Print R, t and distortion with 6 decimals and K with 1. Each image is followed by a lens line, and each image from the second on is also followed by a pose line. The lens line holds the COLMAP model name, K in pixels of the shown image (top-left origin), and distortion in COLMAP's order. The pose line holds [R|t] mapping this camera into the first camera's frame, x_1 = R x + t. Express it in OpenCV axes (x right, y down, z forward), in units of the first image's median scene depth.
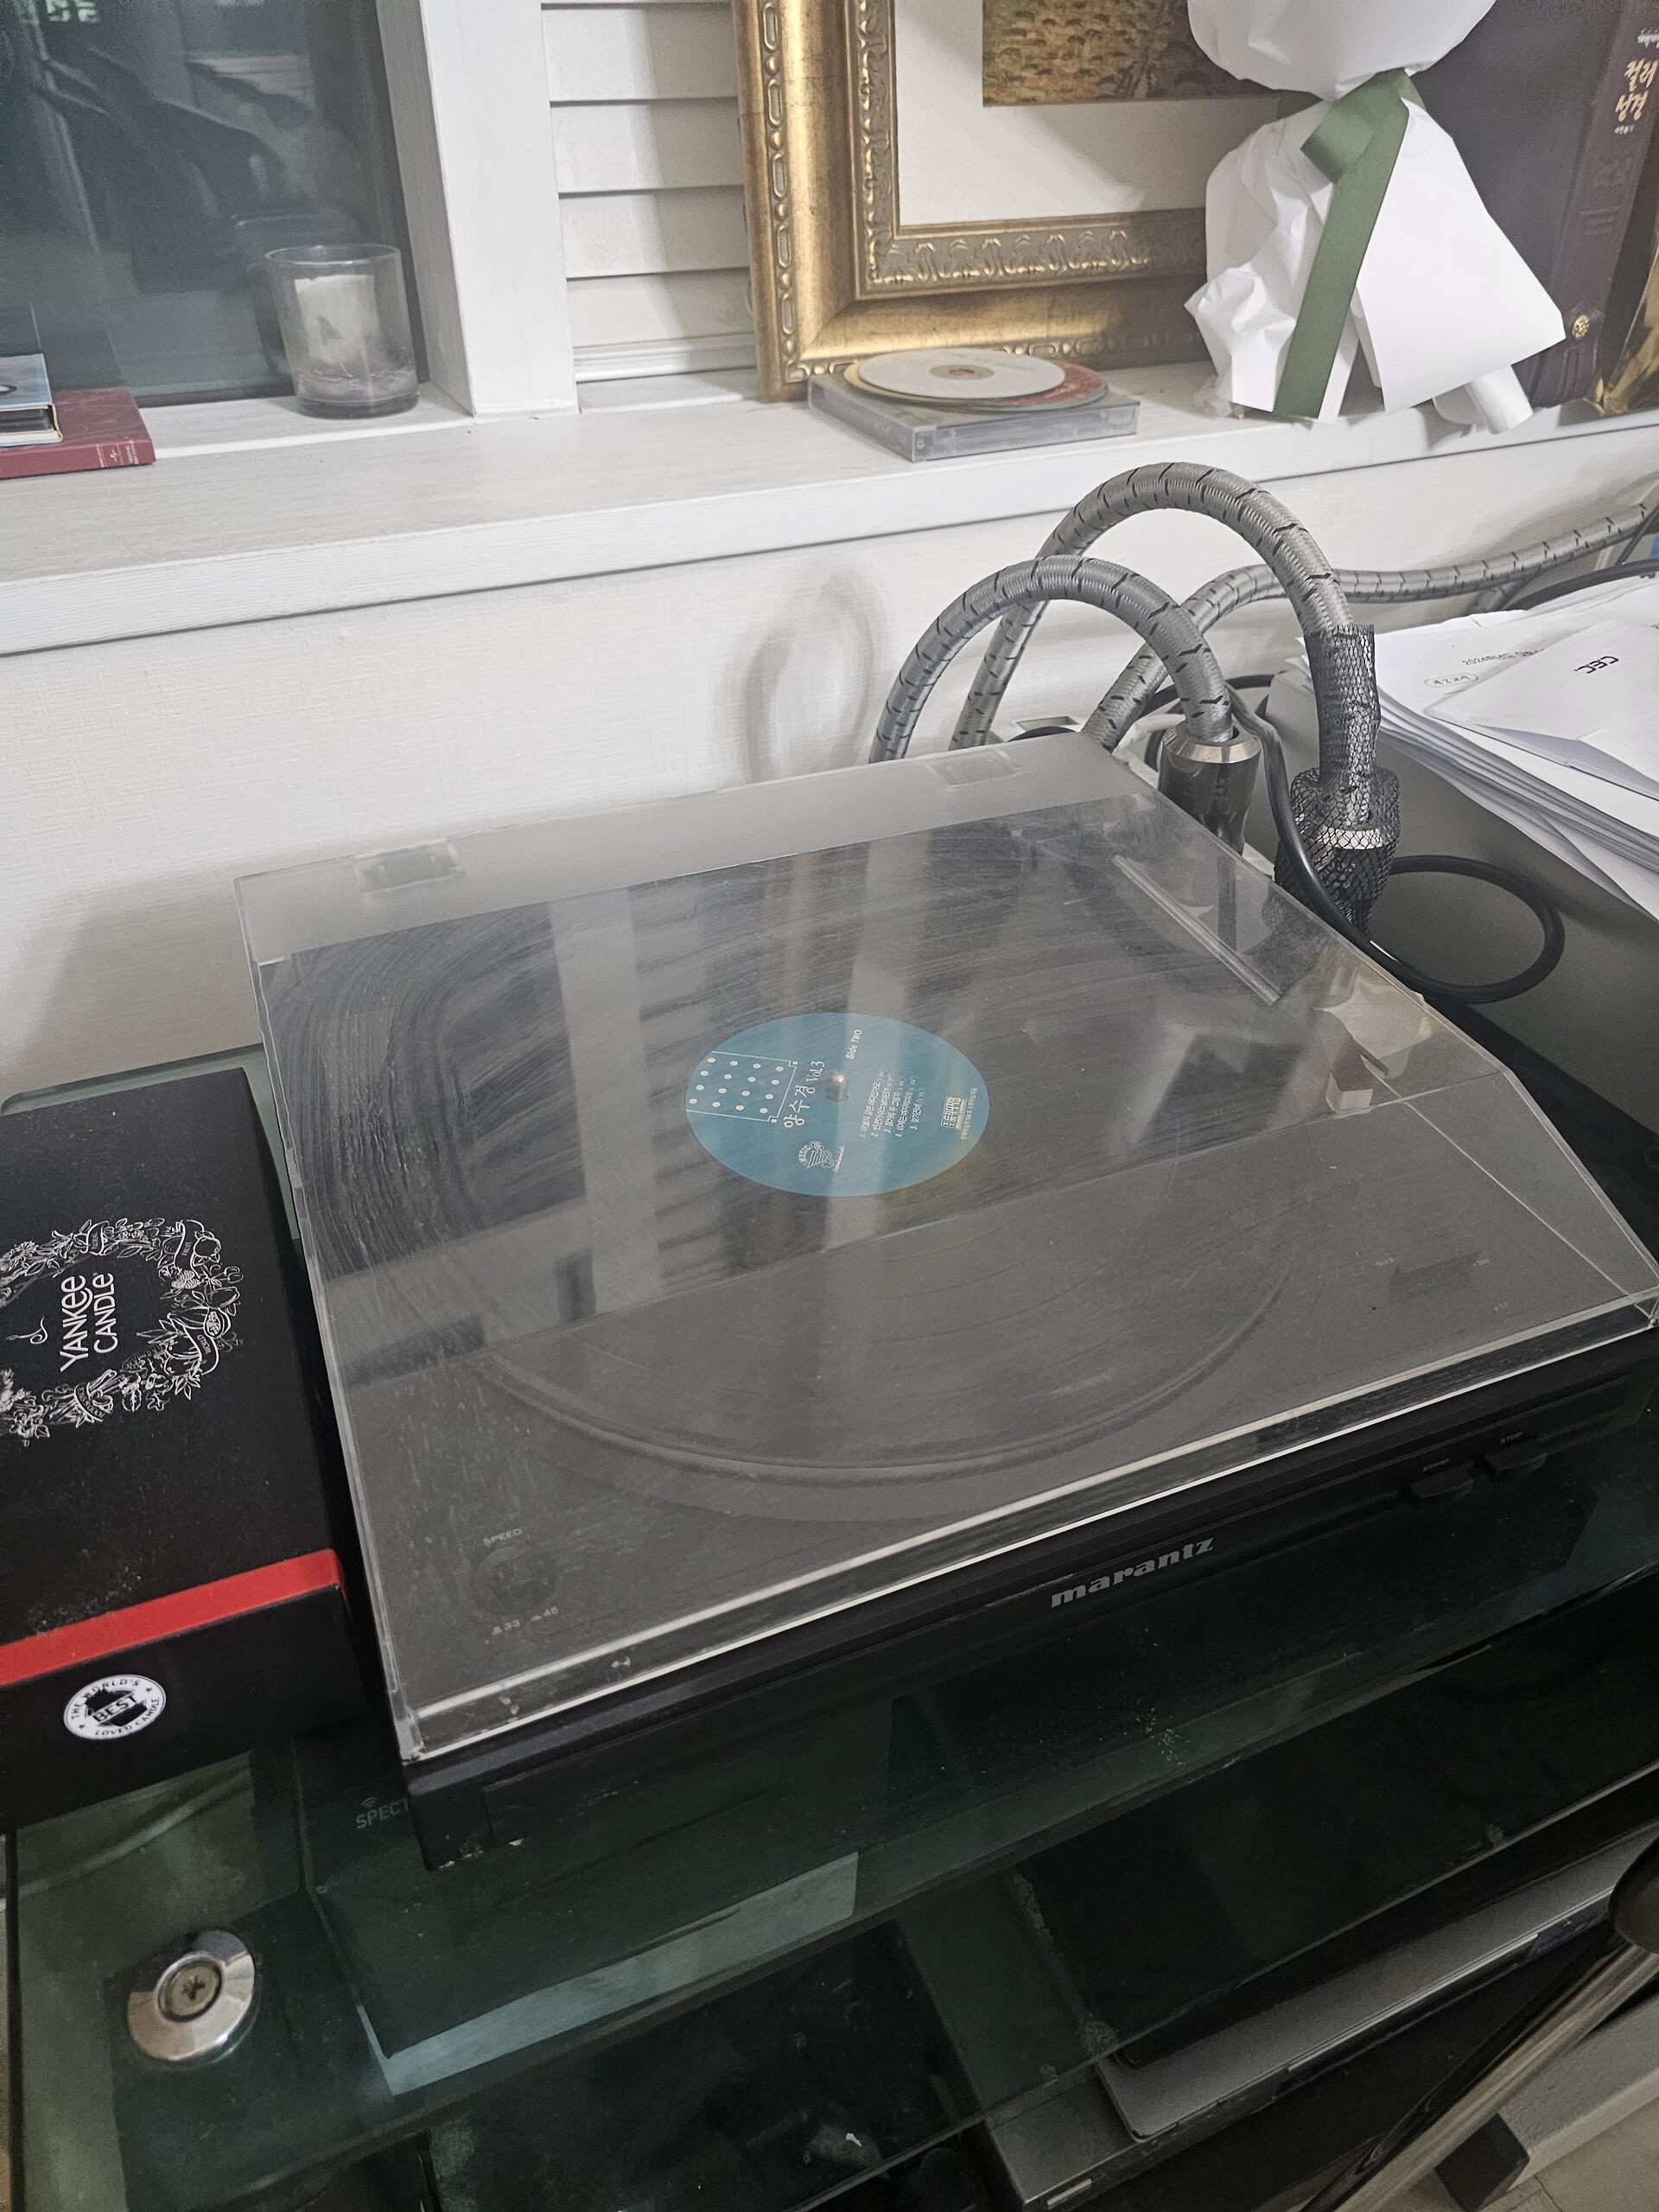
lens RADIAL K [[1478.0, 0, 852.1], [0, 1478.0, 1108.1], [0, 0, 1]] dist [0.029119, -0.031581]
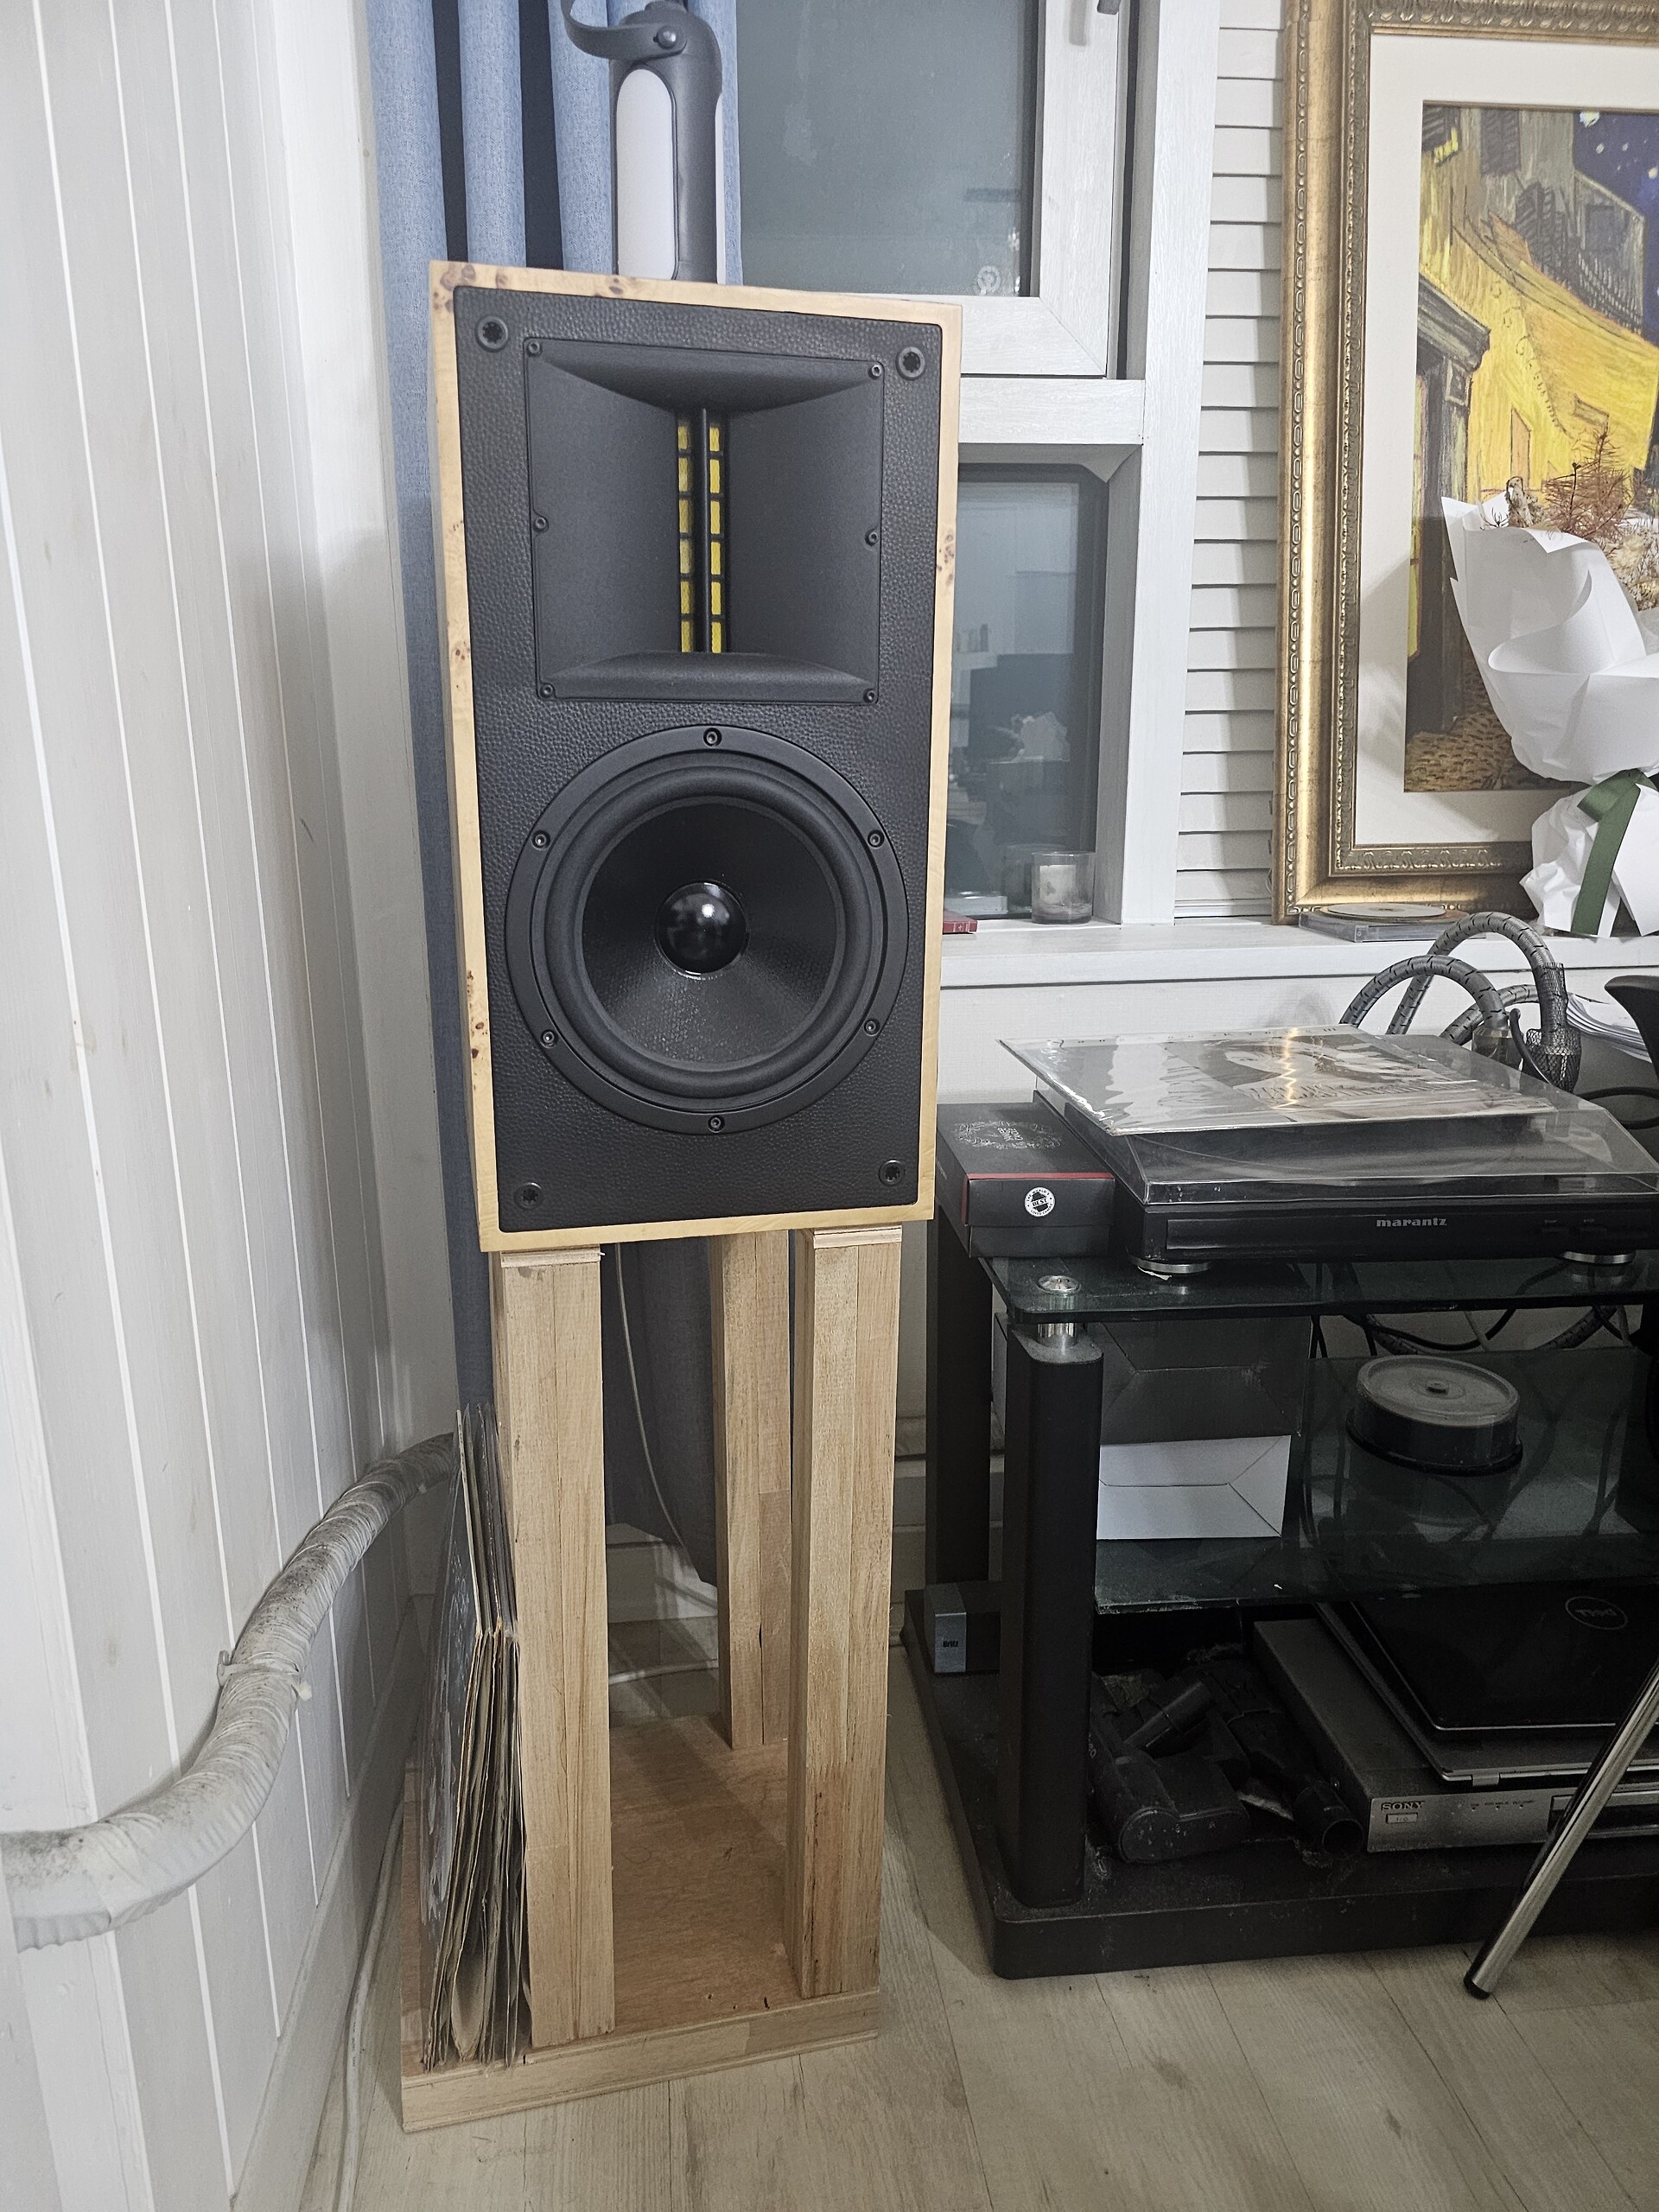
lens RADIAL K [[1478.0, 0, 852.1], [0, 1478.0, 1108.1], [0, 0, 1]] dist [0.029119, -0.031581]
pose [[0.951282, 0.058403, -0.302741, 0.013924], [-0.176981, 0.907455, -0.381054, 0.560661], [0.252469, 0.416069, 0.873582, -0.694660]]
